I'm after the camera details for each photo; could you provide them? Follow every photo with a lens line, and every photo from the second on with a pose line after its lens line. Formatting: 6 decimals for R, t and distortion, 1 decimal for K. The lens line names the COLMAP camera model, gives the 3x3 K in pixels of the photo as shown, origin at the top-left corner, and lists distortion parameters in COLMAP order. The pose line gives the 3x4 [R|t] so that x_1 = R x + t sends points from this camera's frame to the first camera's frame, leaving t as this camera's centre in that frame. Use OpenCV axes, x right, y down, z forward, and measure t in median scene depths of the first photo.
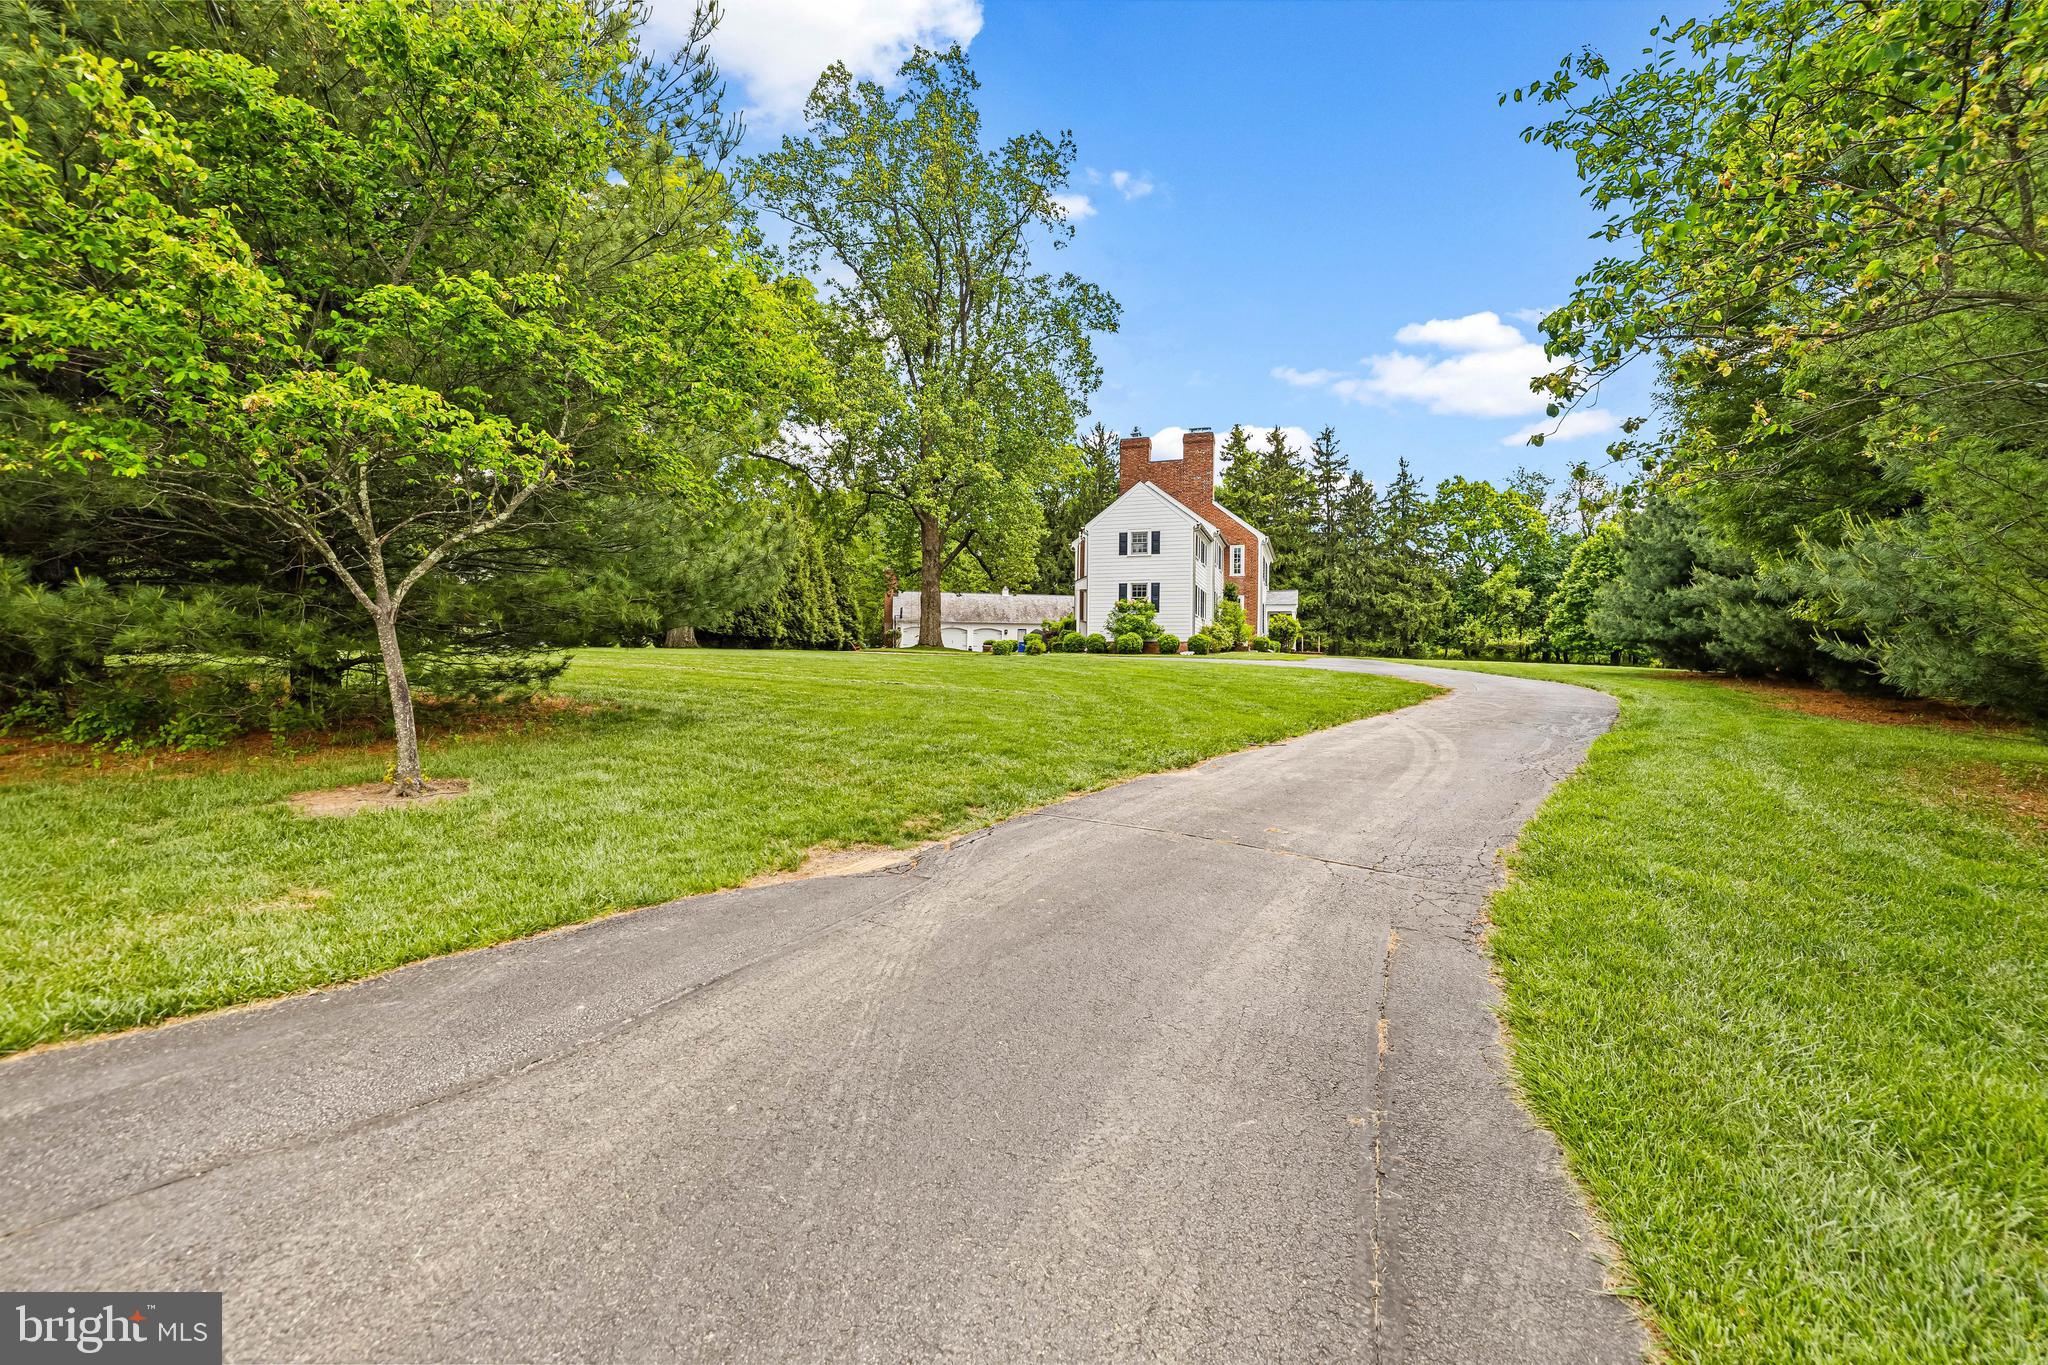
lens RADIAL K [[874.9, 0, 1025.2], [0, 874.9, 662.5], [0, 0, 1]] dist [-0.004575, -0.000415]
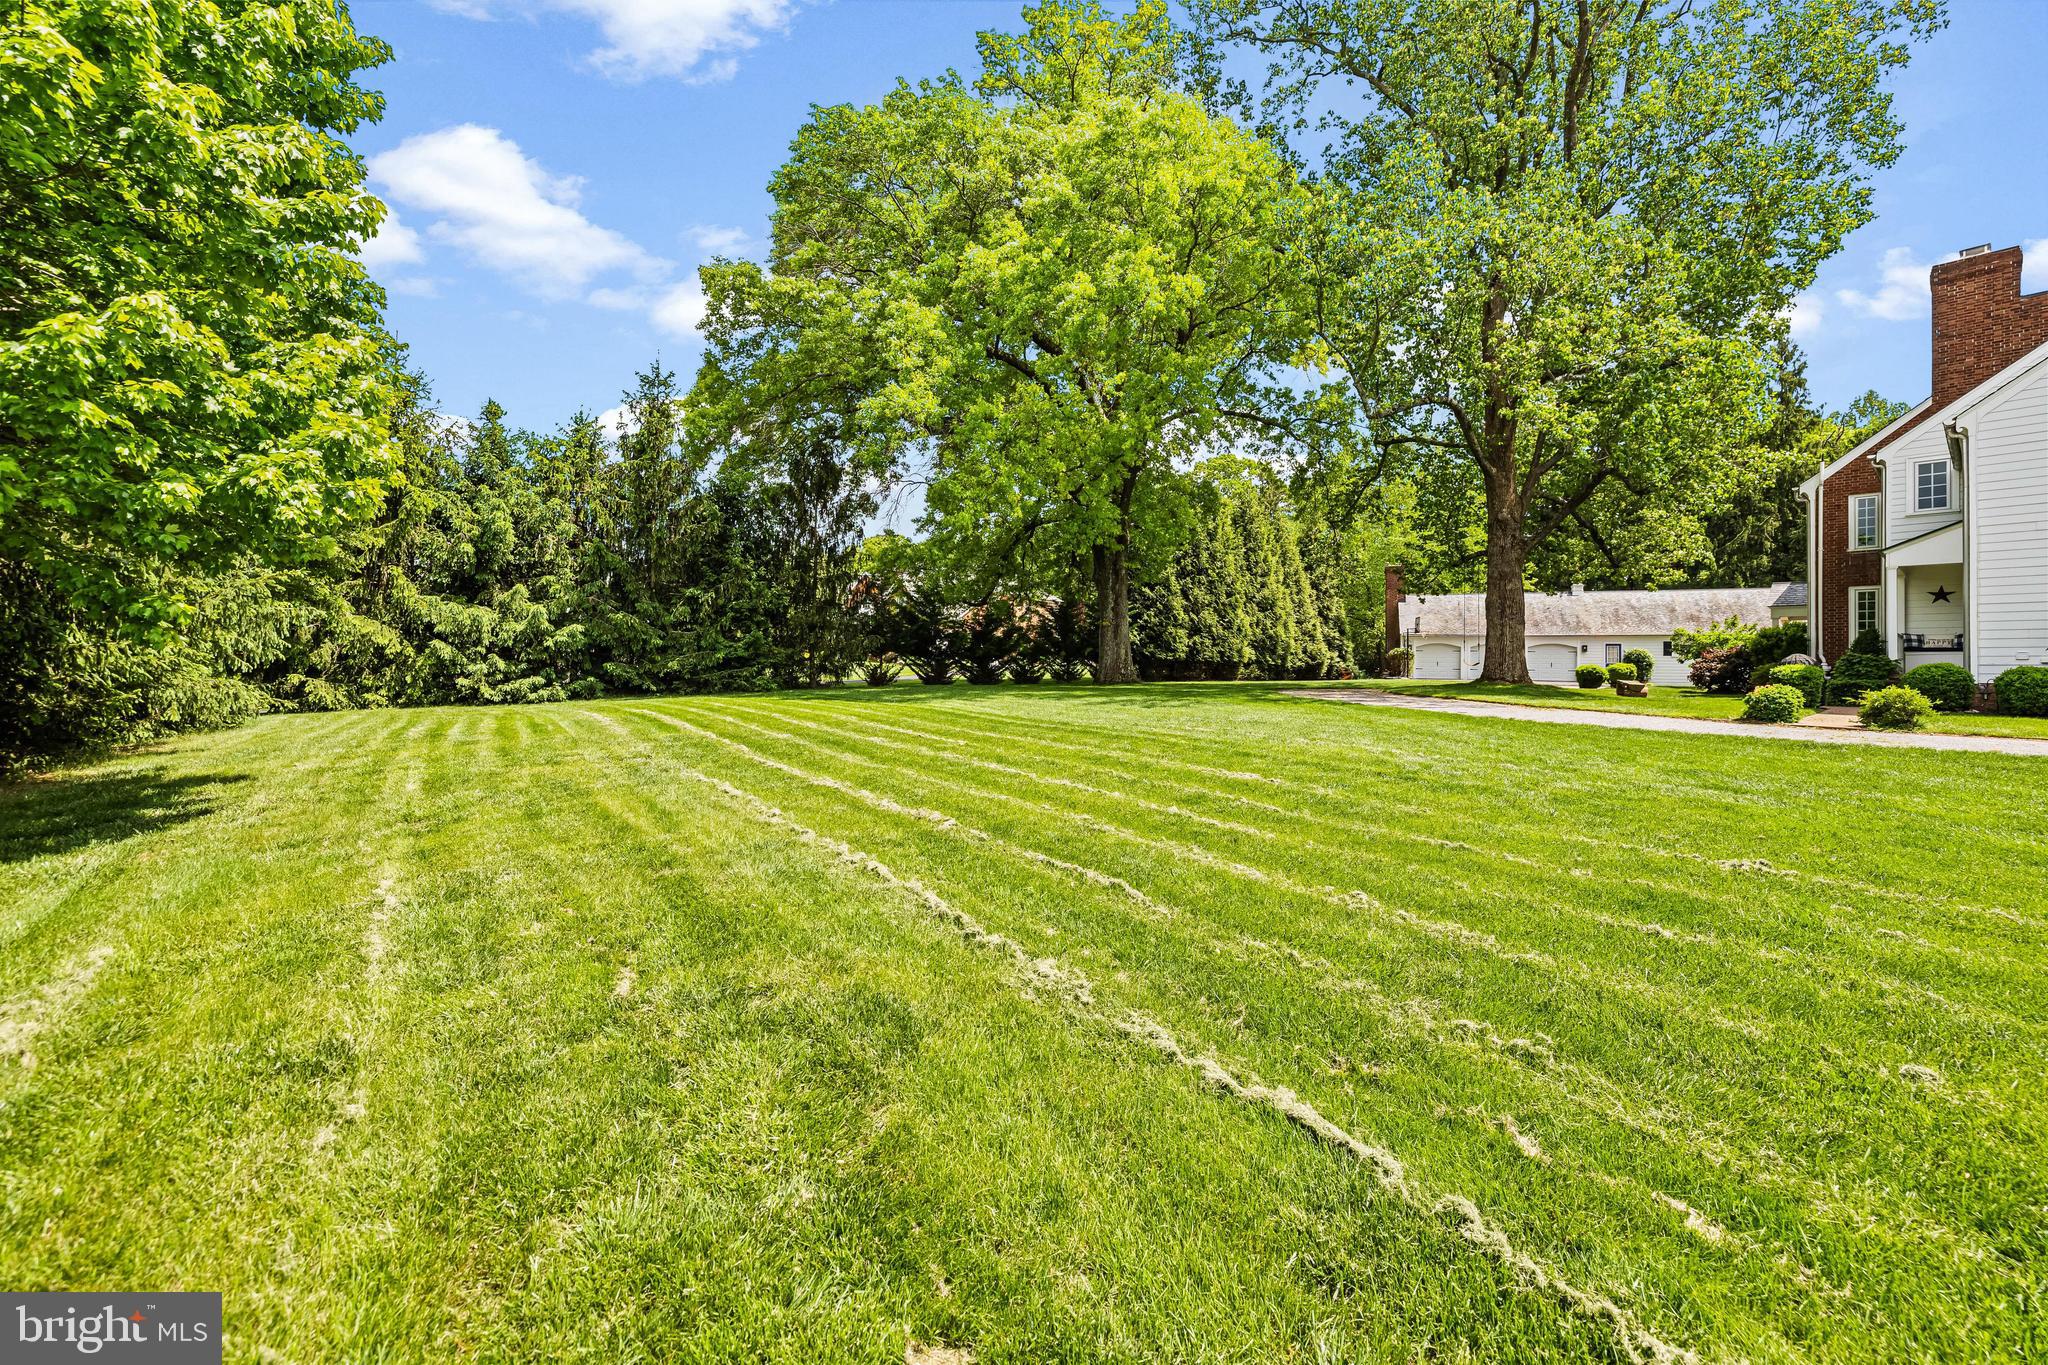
lens RADIAL K [[874.9, 0, 1030.8], [0, 874.9, 672.2], [0, 0, 1]] dist [-0.004575, -0.000415]
pose [[0.874674, -0.001129, -0.484711, -0.076624], [0.000477, 0.999999, -0.001467, -0.019336], [0.484712, 0.001052, 0.874673, 0.247796]]
